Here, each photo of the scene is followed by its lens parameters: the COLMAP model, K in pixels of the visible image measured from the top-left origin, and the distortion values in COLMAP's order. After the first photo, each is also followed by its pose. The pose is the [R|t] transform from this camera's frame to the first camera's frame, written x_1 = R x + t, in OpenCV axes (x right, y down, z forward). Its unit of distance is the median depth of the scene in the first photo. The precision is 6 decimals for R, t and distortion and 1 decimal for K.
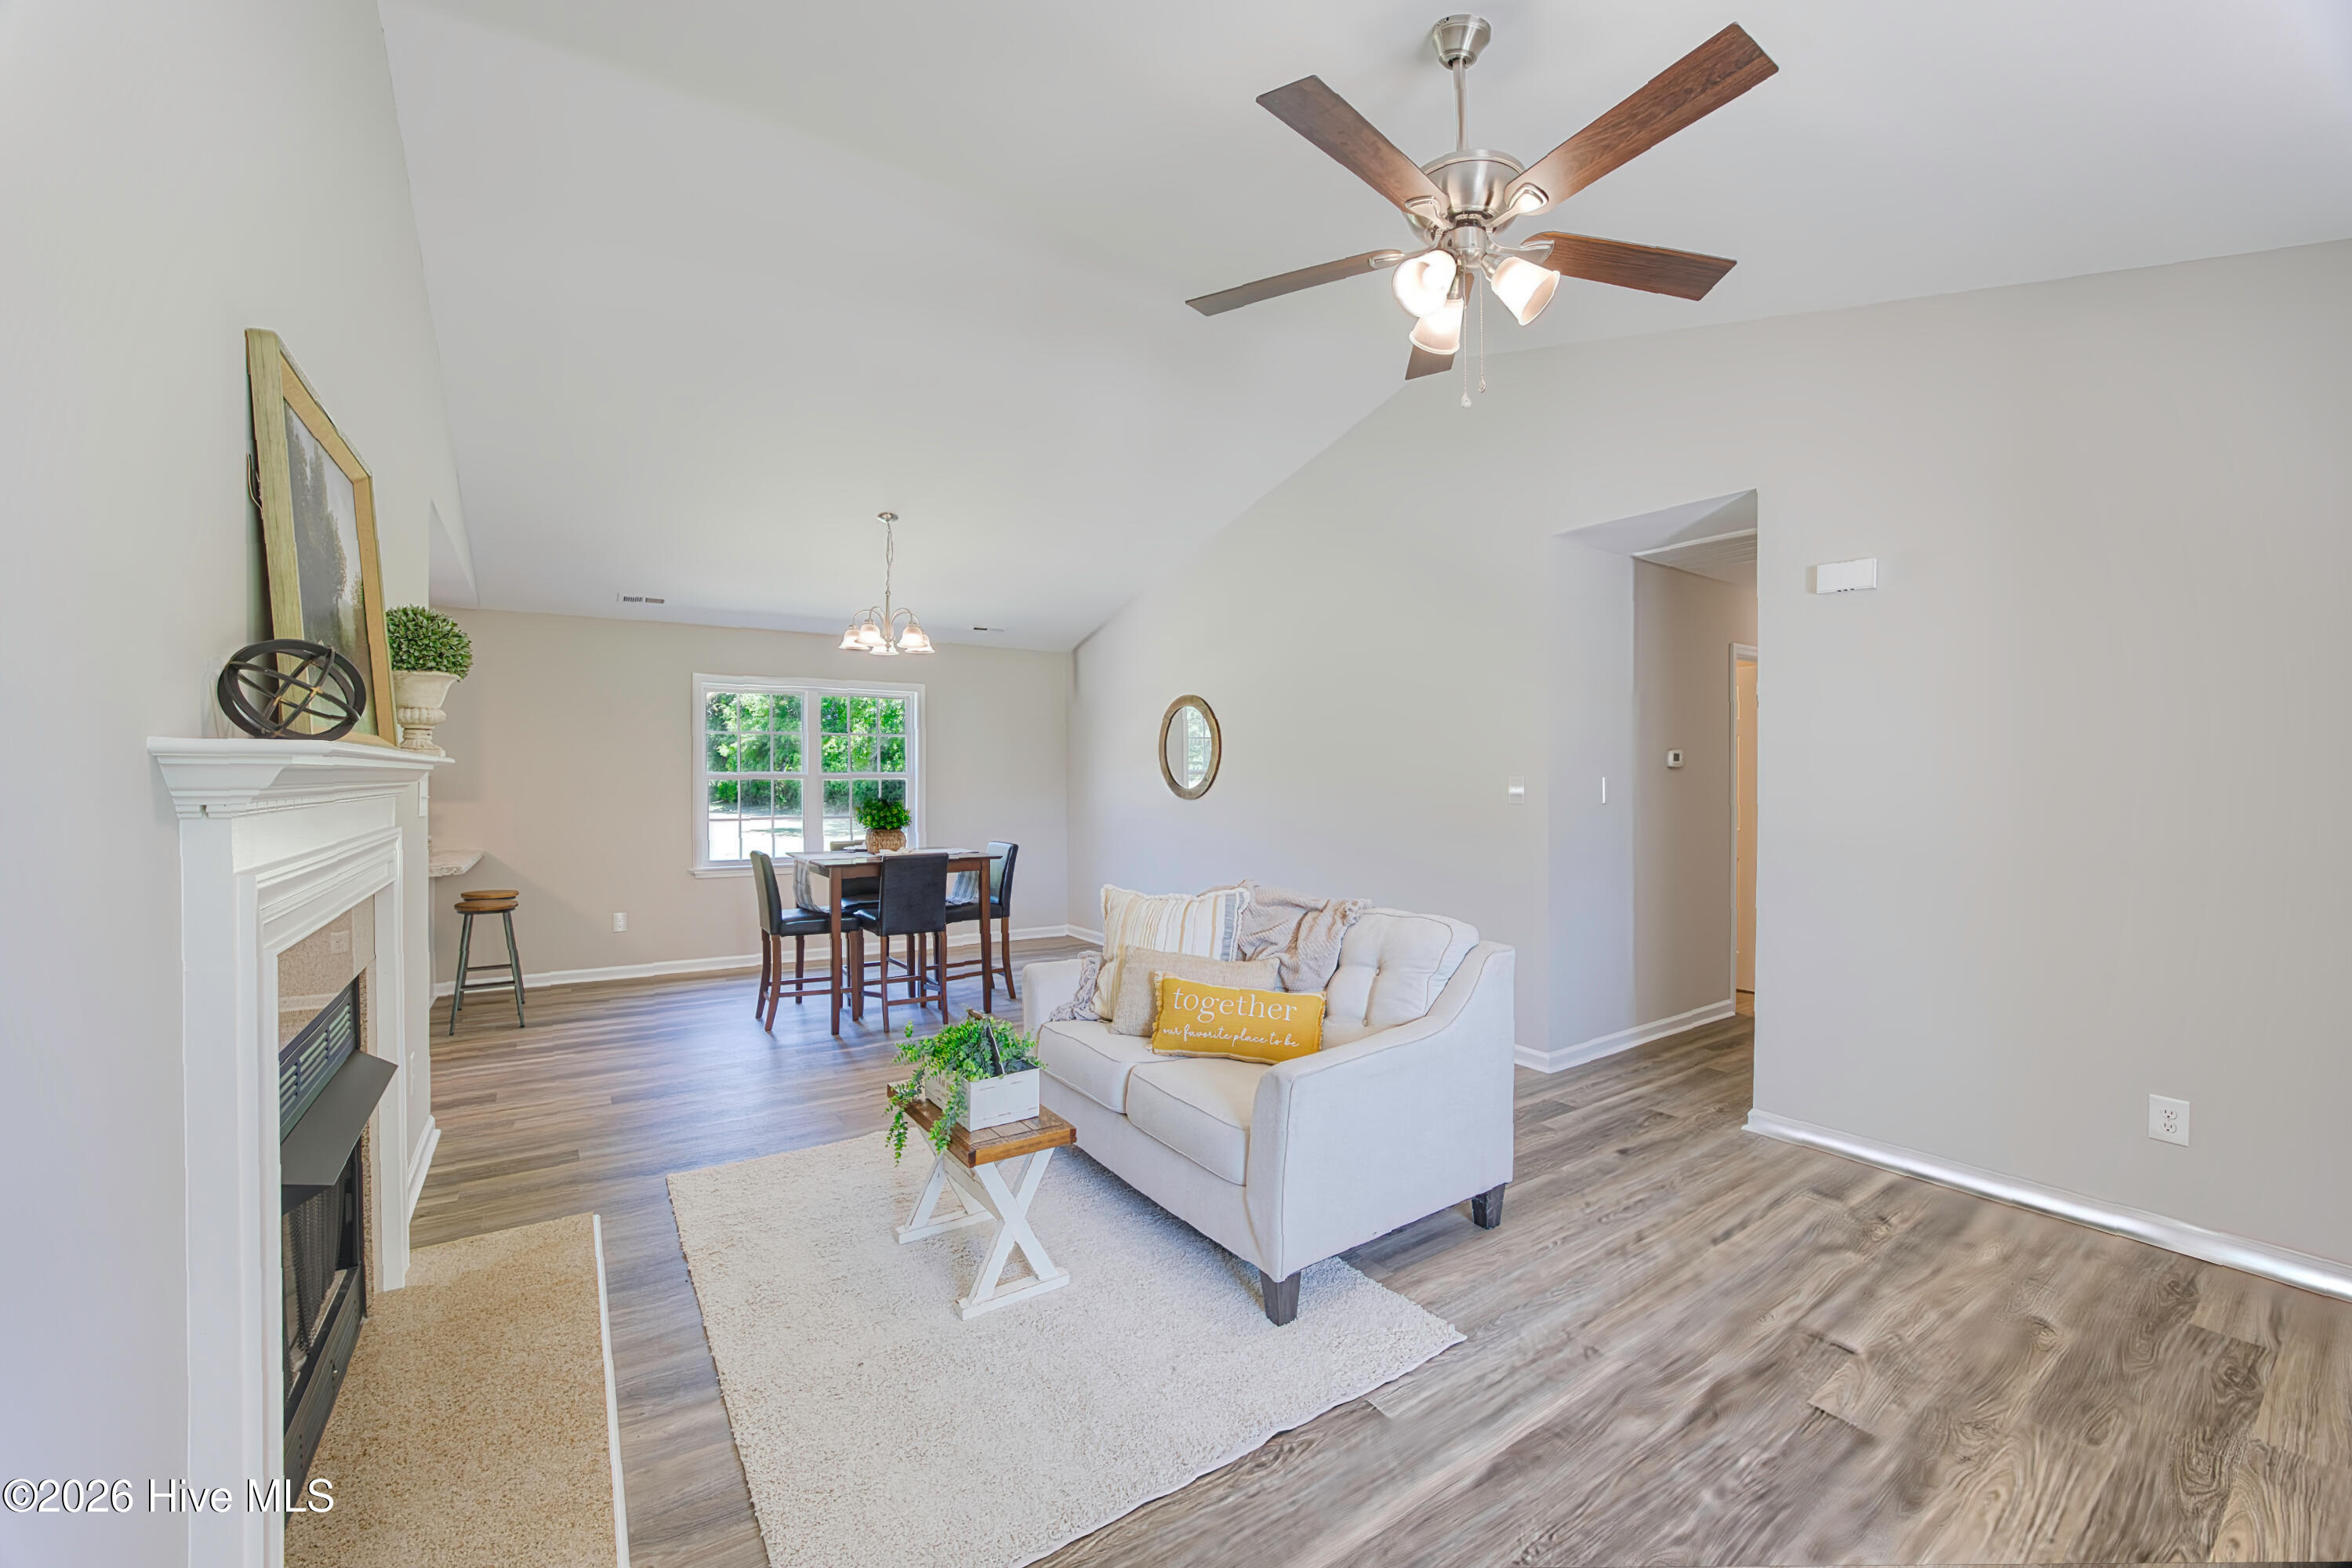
lens RADIAL K [[951.3, 0, 1162.2], [0, 951.3, 809.2], [0, 0, 1]] dist [-0.025191, 0.000384]
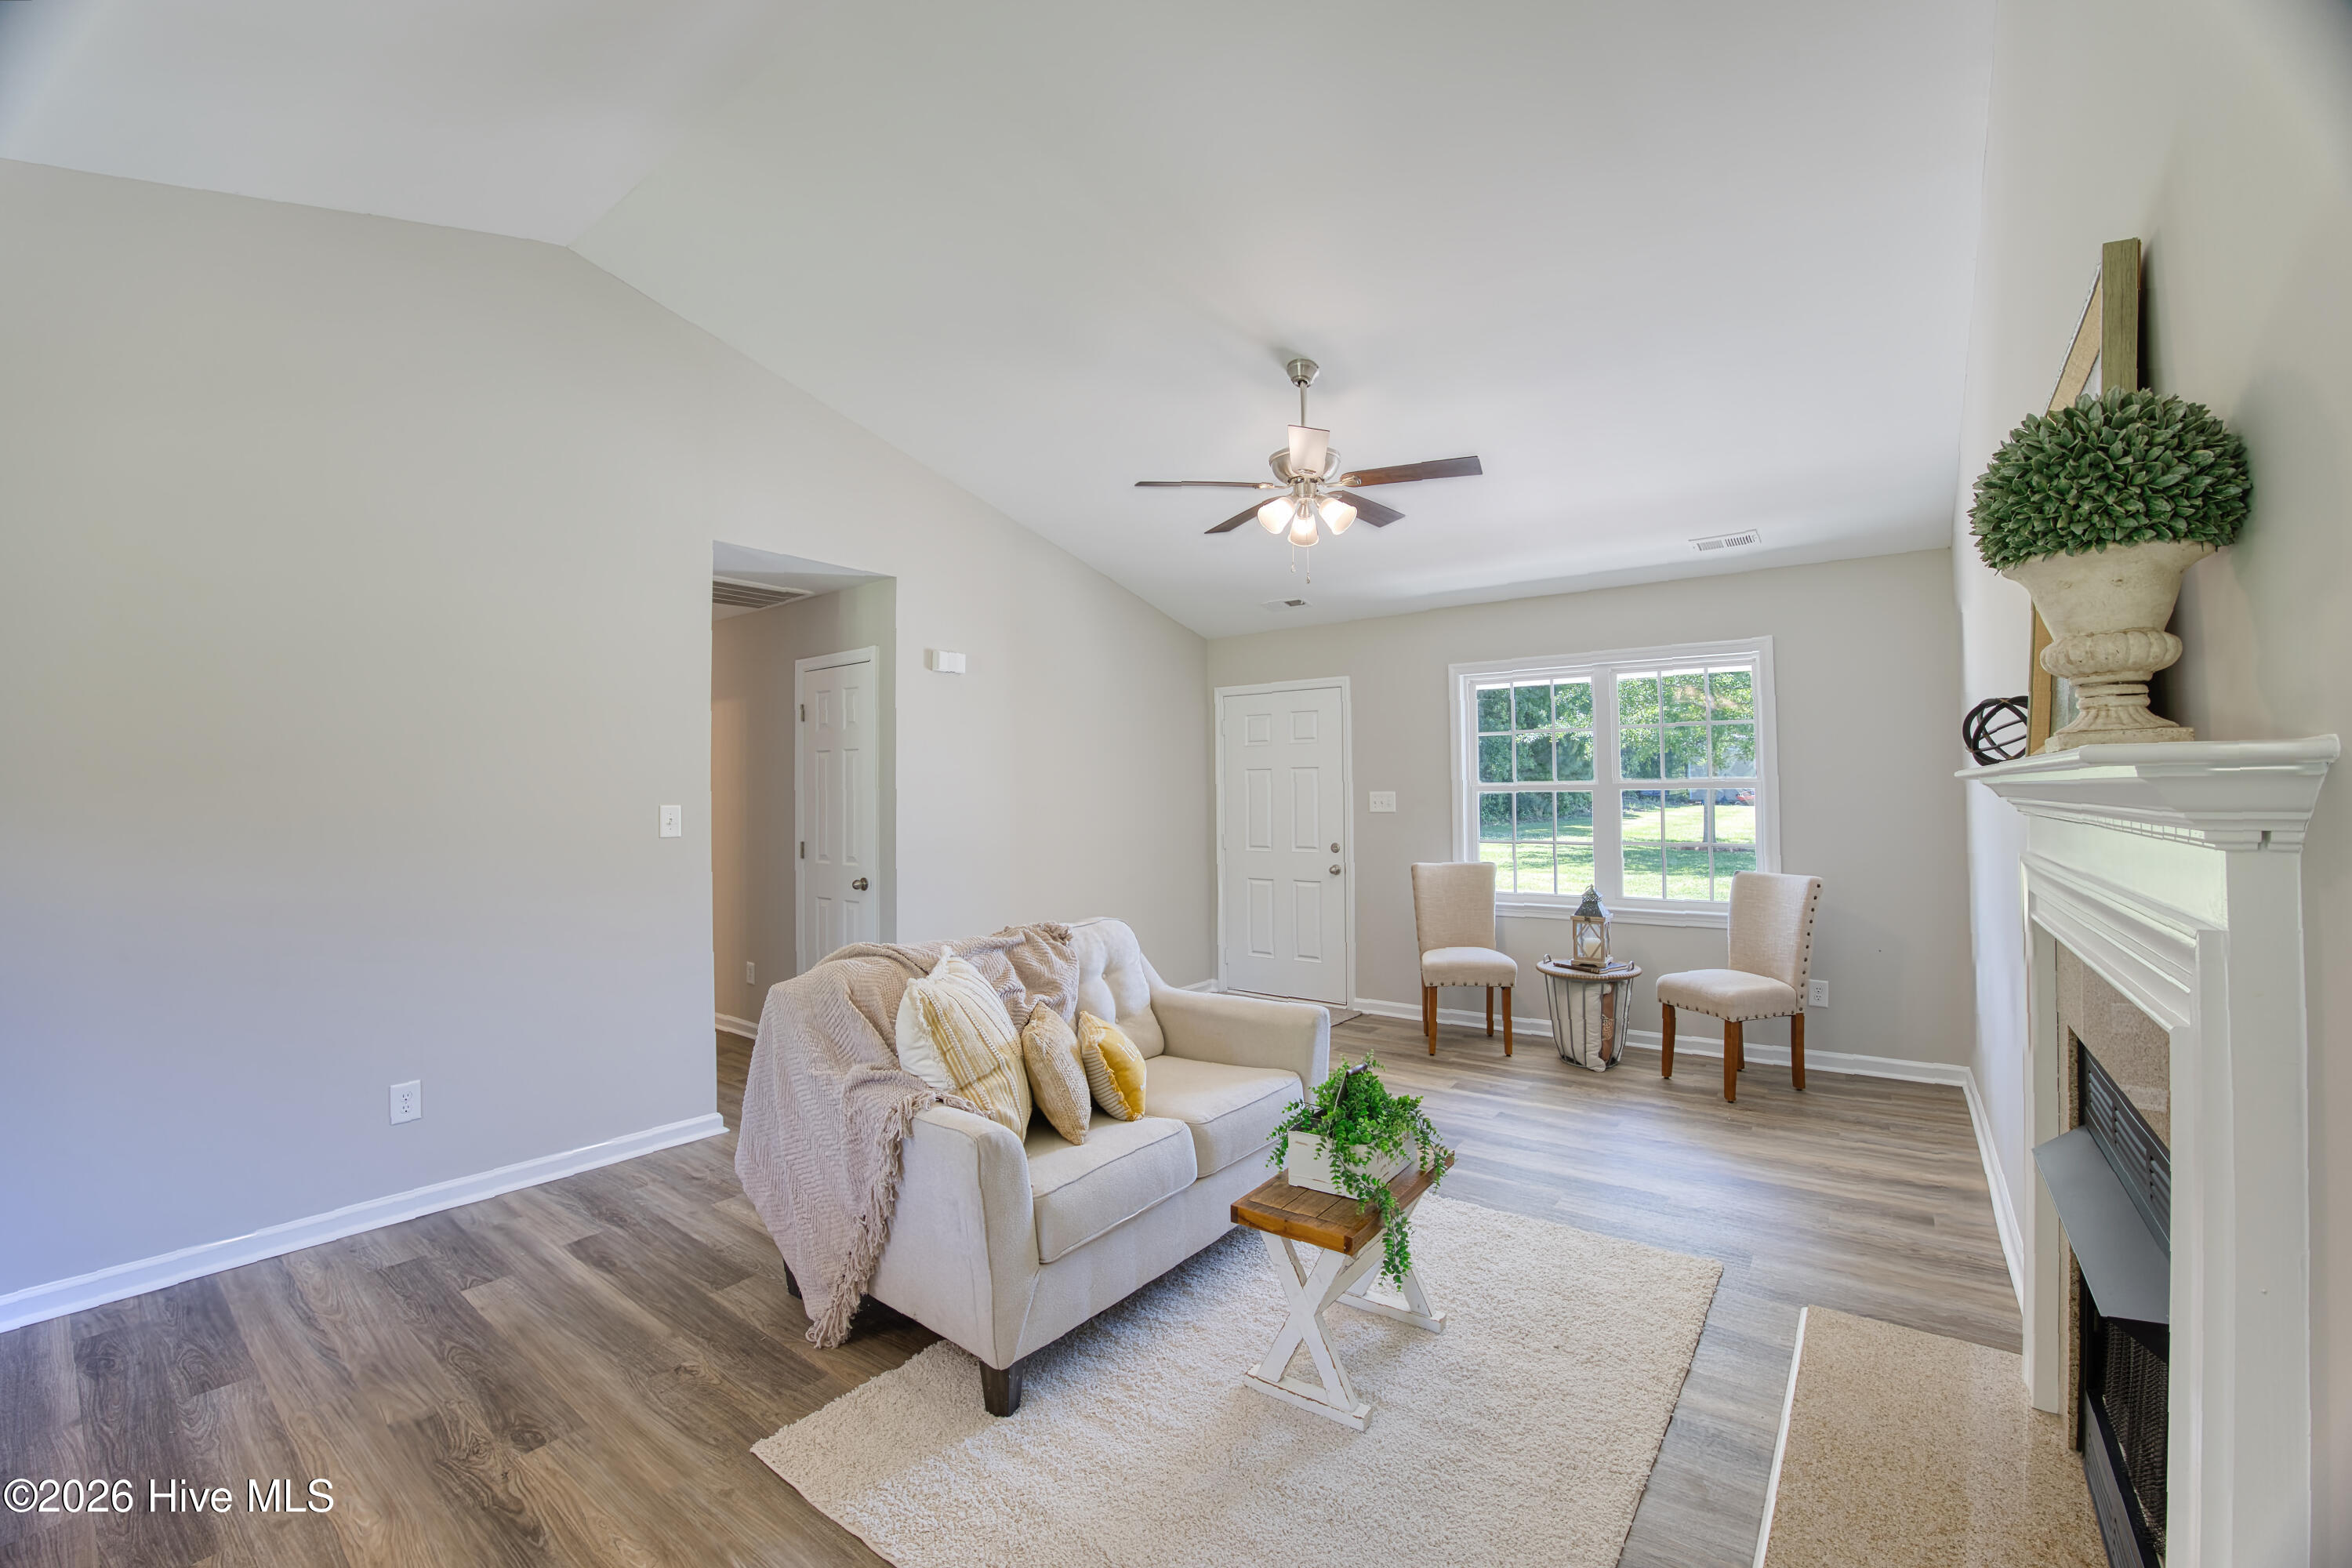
lens RADIAL K [[987.3, 0, 1176.0], [0, 987.3, 784.0], [0, 0, 1]] dist [-0.068058, 0.000160]
pose [[-0.367994, 0.022320, 0.929560, -1.013999], [0.032495, 0.999410, -0.011133, -0.039198], [-0.929260, 0.026109, -0.368503, 1.539248]]
